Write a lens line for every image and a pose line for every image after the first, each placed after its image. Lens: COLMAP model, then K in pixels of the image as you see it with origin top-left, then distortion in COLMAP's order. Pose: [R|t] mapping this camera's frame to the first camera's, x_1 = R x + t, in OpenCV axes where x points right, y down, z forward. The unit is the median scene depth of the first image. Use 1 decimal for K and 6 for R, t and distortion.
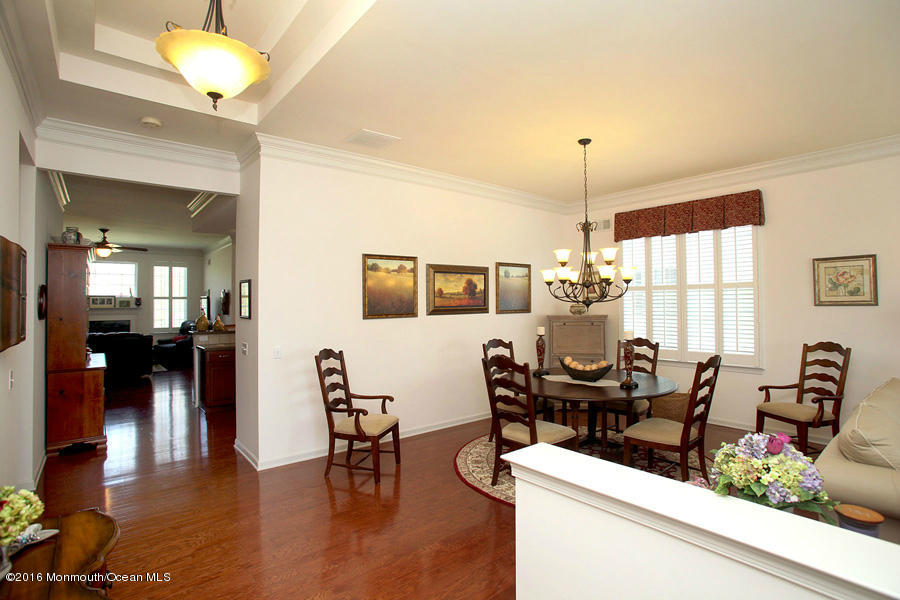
lens RADIAL K [[443.1, 0, 463.3], [0, 443.1, 294.0], [0, 0, 1]] dist [-0.065797, 0.032785]
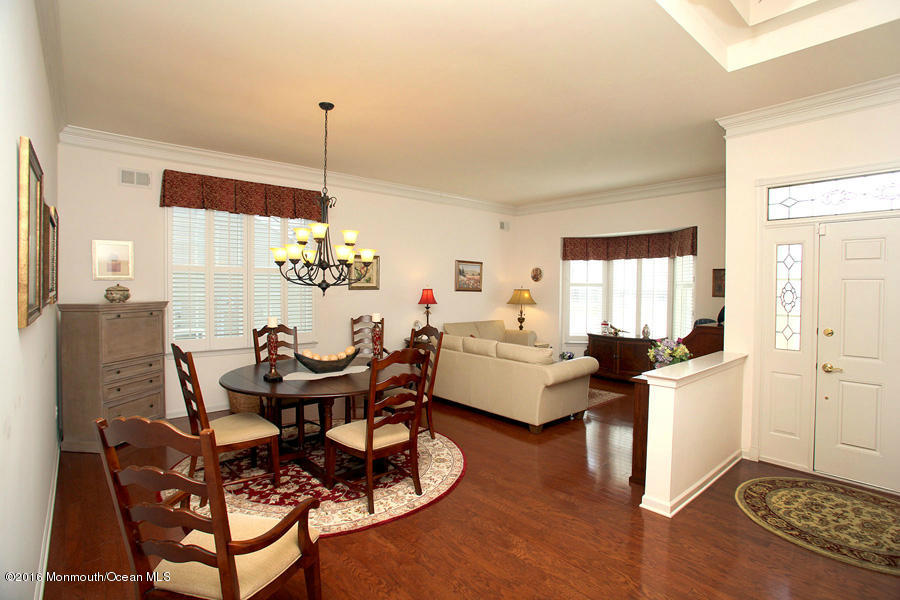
lens RADIAL K [[447.2, 0, 438.9], [0, 447.2, 308.1], [0, 0, 1]] dist [-0.062648, 0.000114]
pose [[0.025762, -0.041288, 0.998815, -0.588387], [-0.028617, 0.998707, 0.042021, 0.018652], [-0.999258, -0.029666, 0.024547, 0.705274]]
